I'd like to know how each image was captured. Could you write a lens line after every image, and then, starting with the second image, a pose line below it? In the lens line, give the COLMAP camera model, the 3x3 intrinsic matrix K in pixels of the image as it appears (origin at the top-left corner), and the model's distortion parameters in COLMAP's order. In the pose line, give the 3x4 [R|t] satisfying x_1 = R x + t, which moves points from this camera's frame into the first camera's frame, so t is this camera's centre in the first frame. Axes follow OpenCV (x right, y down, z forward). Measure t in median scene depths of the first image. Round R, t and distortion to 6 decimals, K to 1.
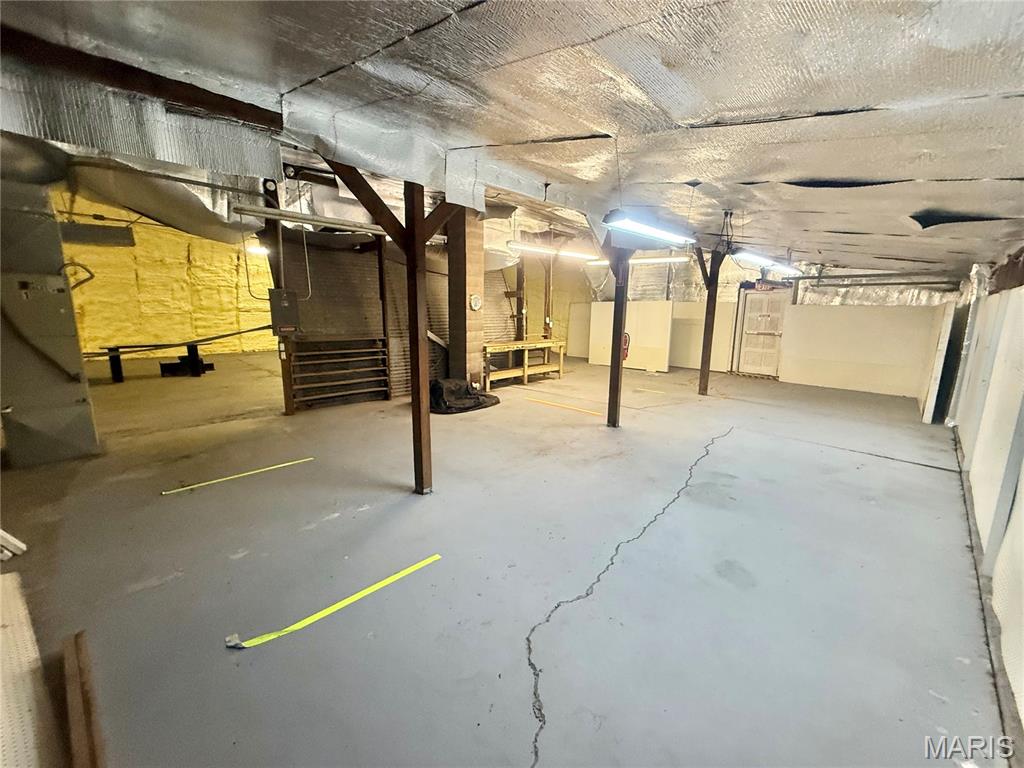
lens RADIAL K [[406.6, 0, 513.0], [0, 406.6, 386.8], [0, 0, 1]] dist [0.001314, -0.001275]
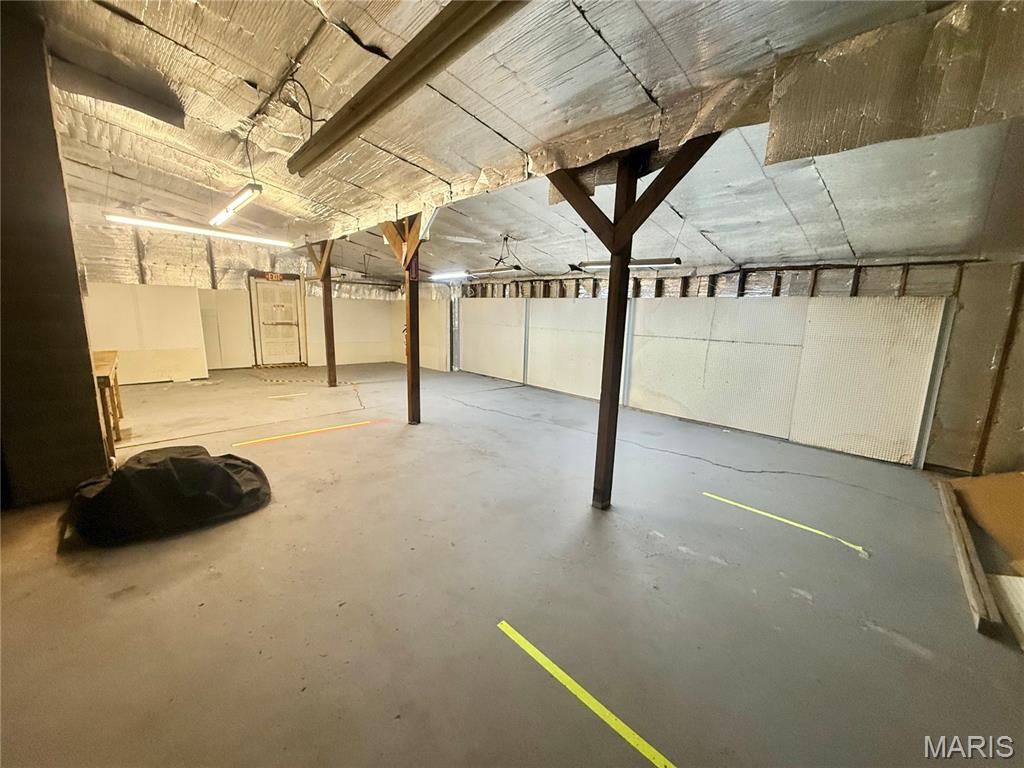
lens RADIAL K [[406.6, 0, 510.2], [0, 406.6, 381.3], [0, 0, 1]] dist [0.001314, -0.001275]
pose [[0.038801, -0.182707, 0.982401, -0.688143], [0.160125, 0.971574, 0.174369, -0.135892], [-0.986334, 0.150541, 0.066954, 0.694913]]
